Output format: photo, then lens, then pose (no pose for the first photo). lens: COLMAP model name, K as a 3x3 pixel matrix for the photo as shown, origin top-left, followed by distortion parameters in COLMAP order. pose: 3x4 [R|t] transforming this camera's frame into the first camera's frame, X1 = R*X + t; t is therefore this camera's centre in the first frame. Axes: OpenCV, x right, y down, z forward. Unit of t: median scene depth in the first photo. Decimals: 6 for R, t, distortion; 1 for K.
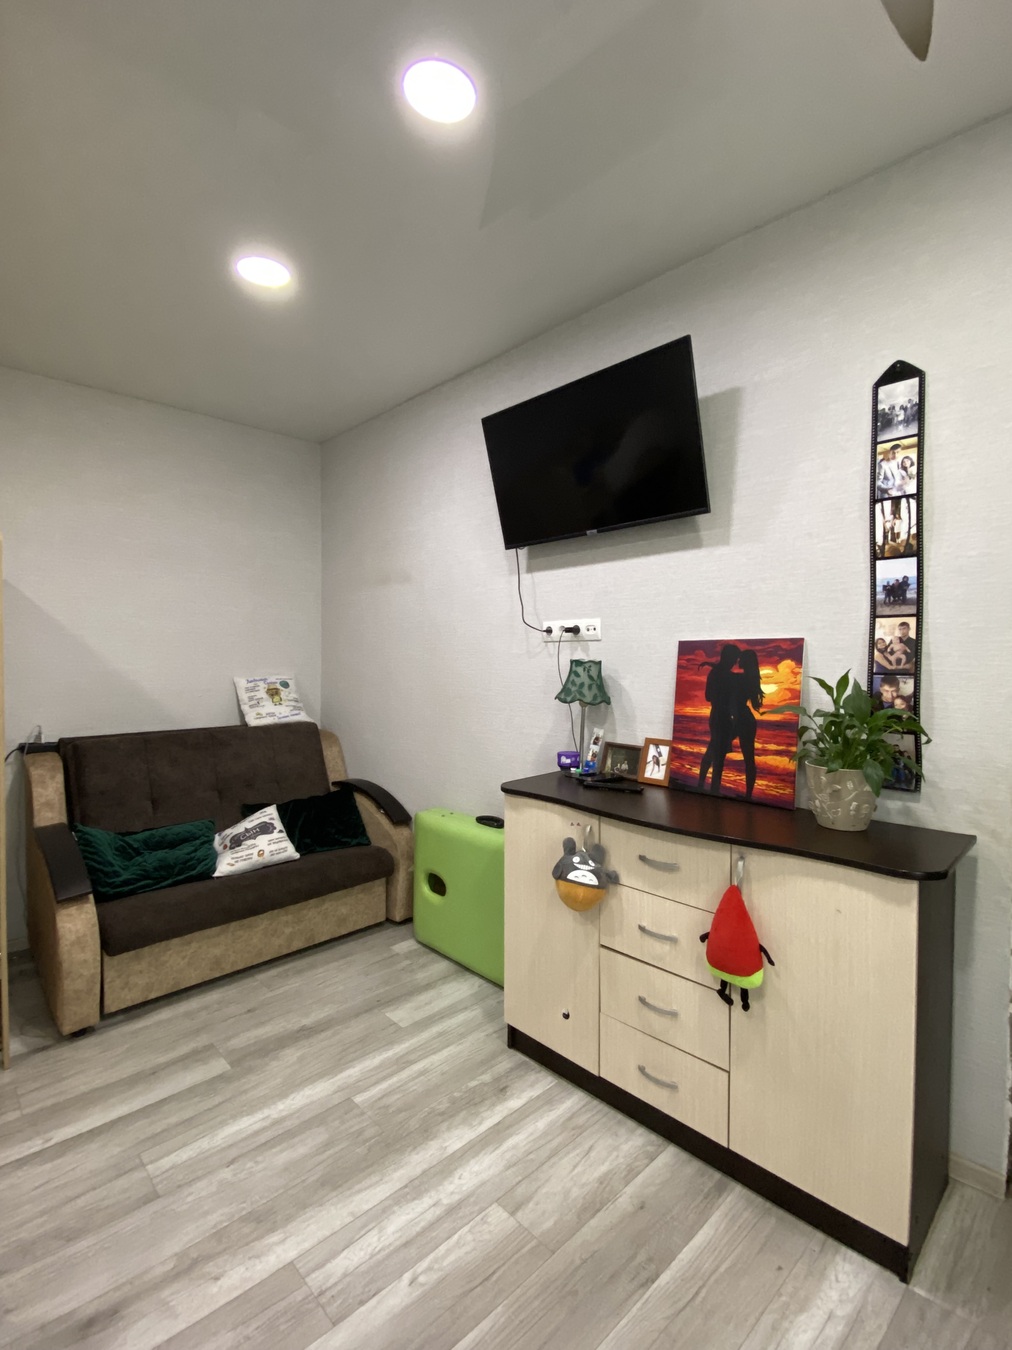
lens RADIAL K [[629.9, 0, 508.1], [0, 629.9, 668.7], [0, 0, 1]] dist [0.023304, -0.021870]
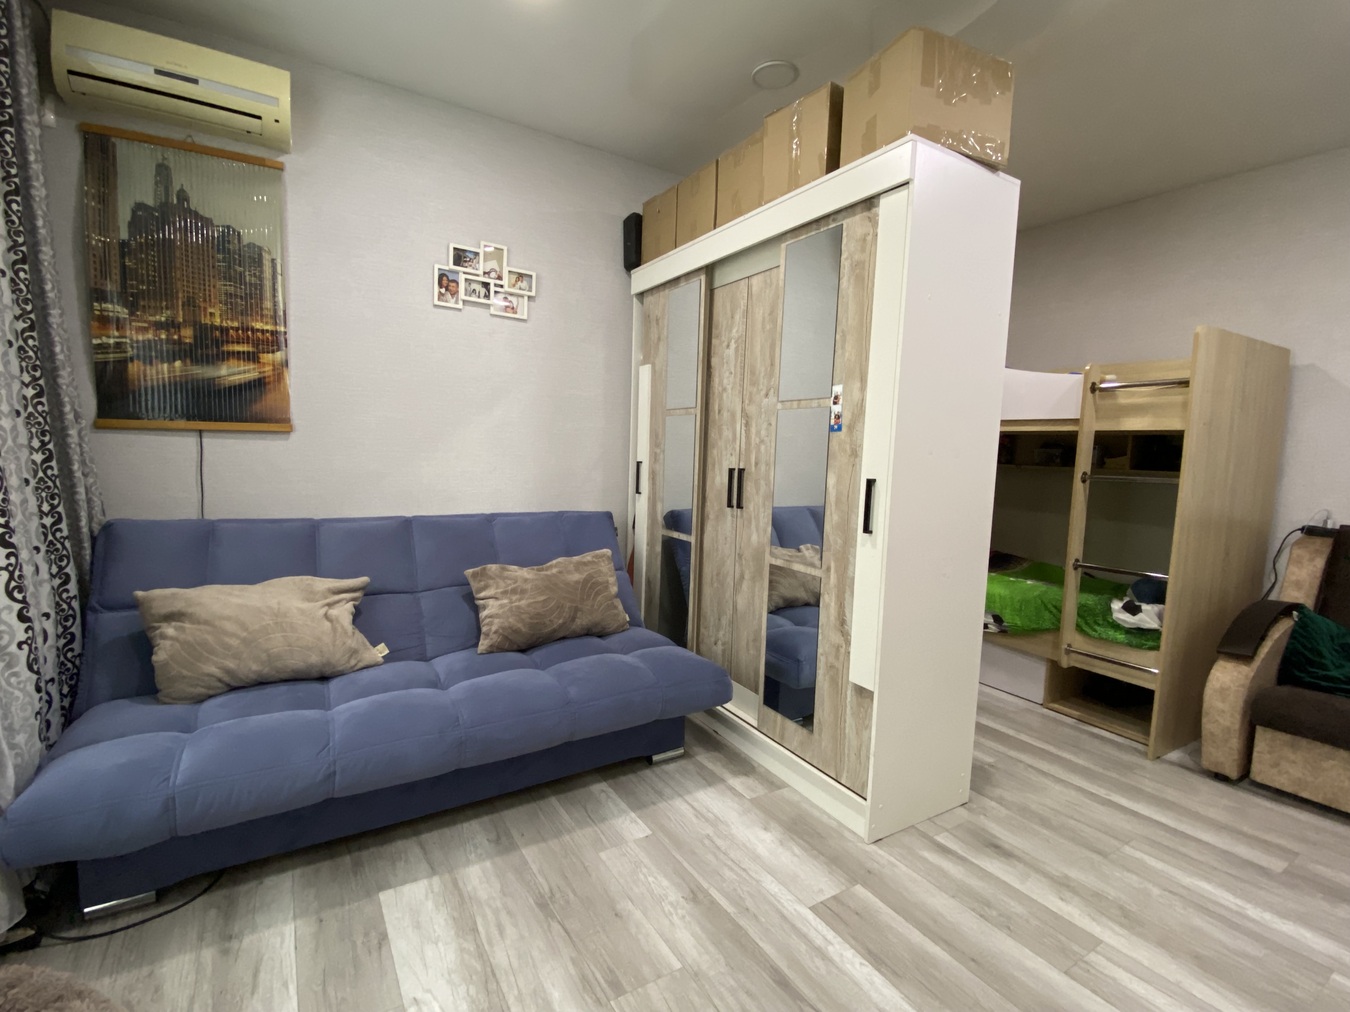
lens RADIAL K [[623.3, 0, 672.8], [0, 623.3, 503.5], [0, 0, 1]] dist [0.023800, -0.023604]
pose [[-0.189712, 0.086693, -0.978005, 0.579498], [-0.050973, 0.993881, 0.097988, 0.055233], [0.980516, 0.068441, -0.184133, 0.268847]]
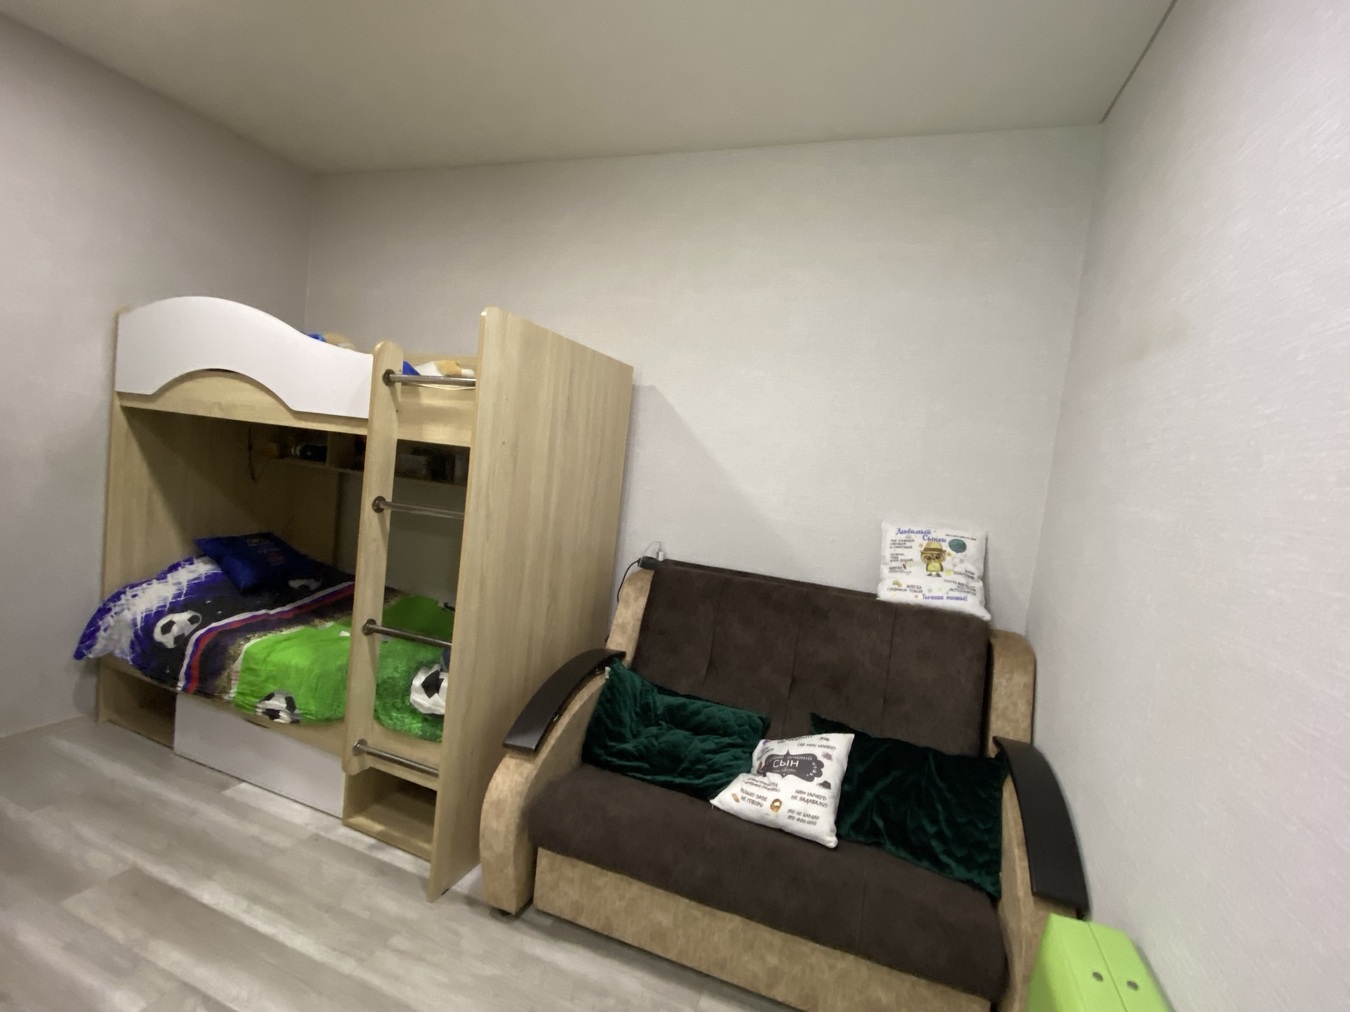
lens RADIAL K [[623.3, 0, 672.8], [0, 623.3, 503.5], [0, 0, 1]] dist [0.023800, -0.023604]
pose [[0.455471, 0.117783, -0.882425, 0.096537], [-0.127712, 0.989602, 0.066169, -0.038402], [0.881042, 0.082558, 0.465777, 0.866250]]
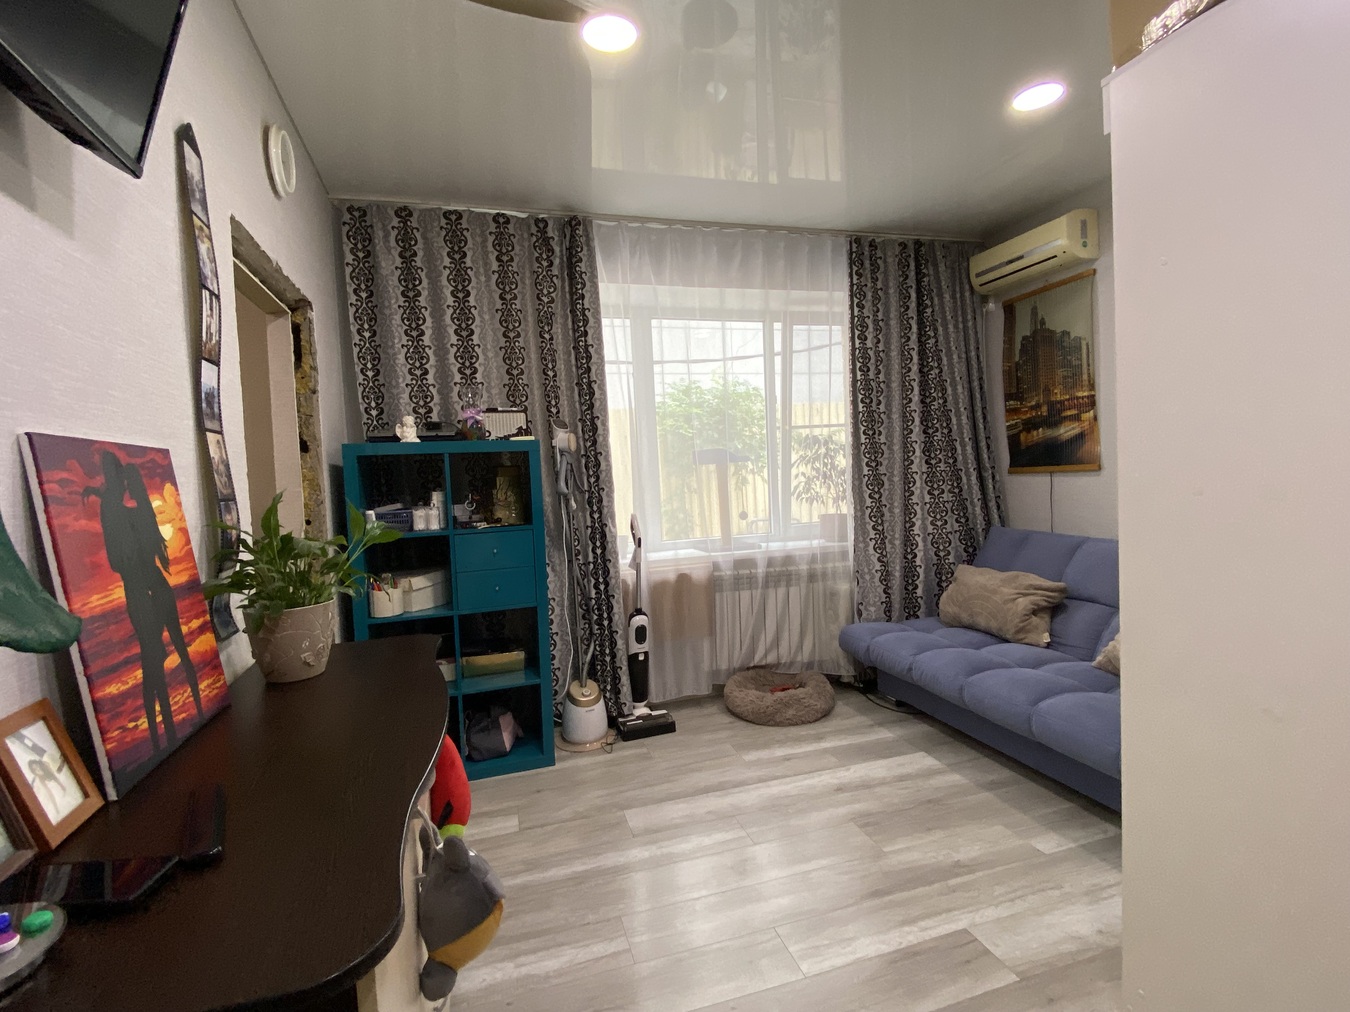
lens RADIAL K [[623.3, 0, 672.8], [0, 623.3, 503.5], [0, 0, 1]] dist [0.023800, -0.023604]
pose [[-0.893807, 0.029592, 0.447475, -0.249188], [0.061617, 0.996461, 0.057180, 0.001115], [-0.444199, 0.078680, -0.892466, 1.219333]]
